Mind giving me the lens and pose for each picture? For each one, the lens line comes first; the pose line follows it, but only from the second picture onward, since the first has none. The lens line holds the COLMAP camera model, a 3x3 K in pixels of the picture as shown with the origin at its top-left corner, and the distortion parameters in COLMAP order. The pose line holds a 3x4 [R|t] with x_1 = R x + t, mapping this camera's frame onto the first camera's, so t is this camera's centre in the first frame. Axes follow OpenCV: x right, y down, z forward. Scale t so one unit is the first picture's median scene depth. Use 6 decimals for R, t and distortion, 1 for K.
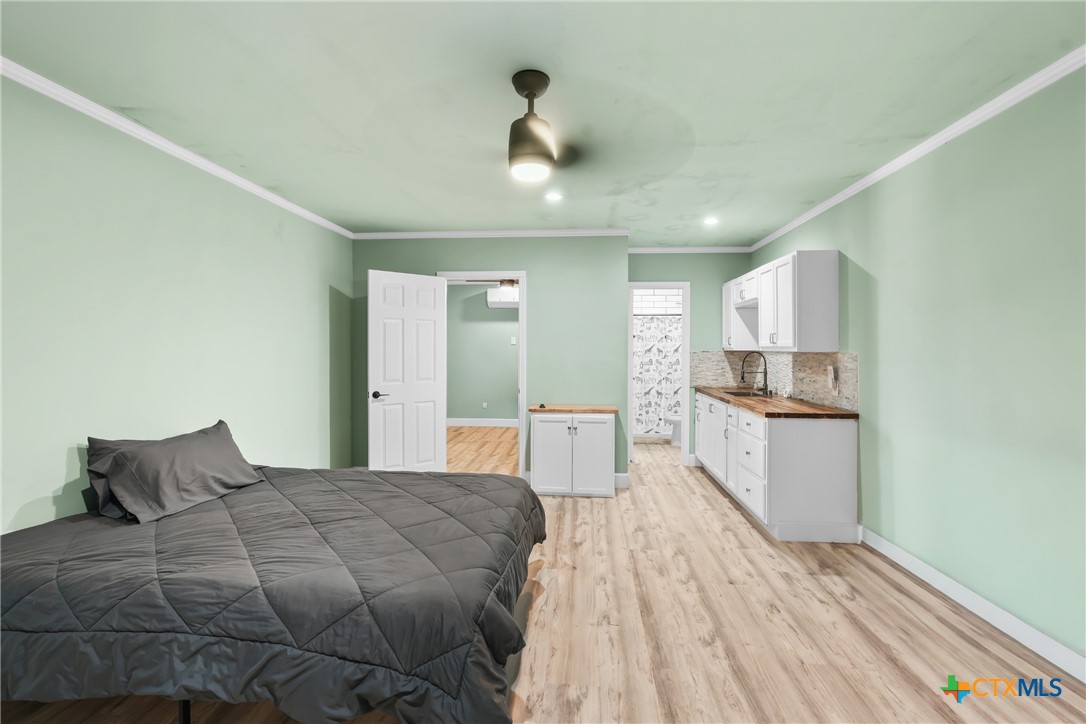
lens RADIAL K [[487.9, 0, 535.1], [0, 487.9, 341.4], [0, 0, 1]] dist [-0.001706, 0.000272]
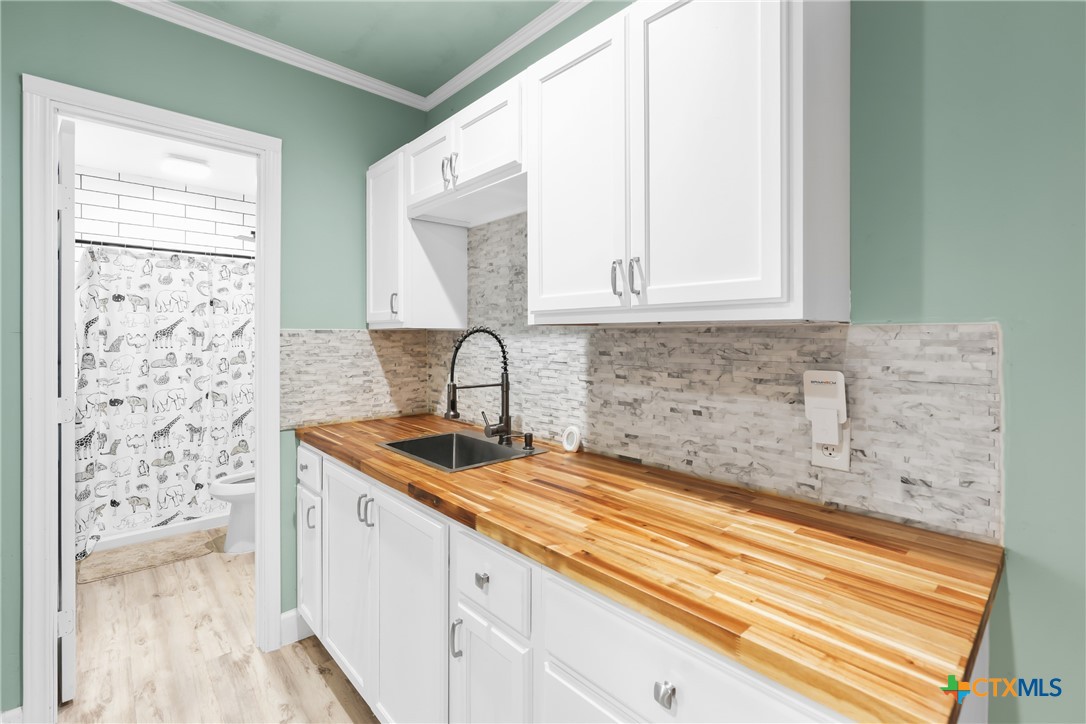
lens RADIAL K [[487.9, 0, 535.1], [0, 487.9, 341.4], [0, 0, 1]] dist [-0.001706, 0.000272]
pose [[0.675675, -0.009023, 0.737144, 0.138395], [-0.008969, 0.999750, 0.020459, 0.014755], [-0.737145, -0.020435, 0.675425, 0.479706]]
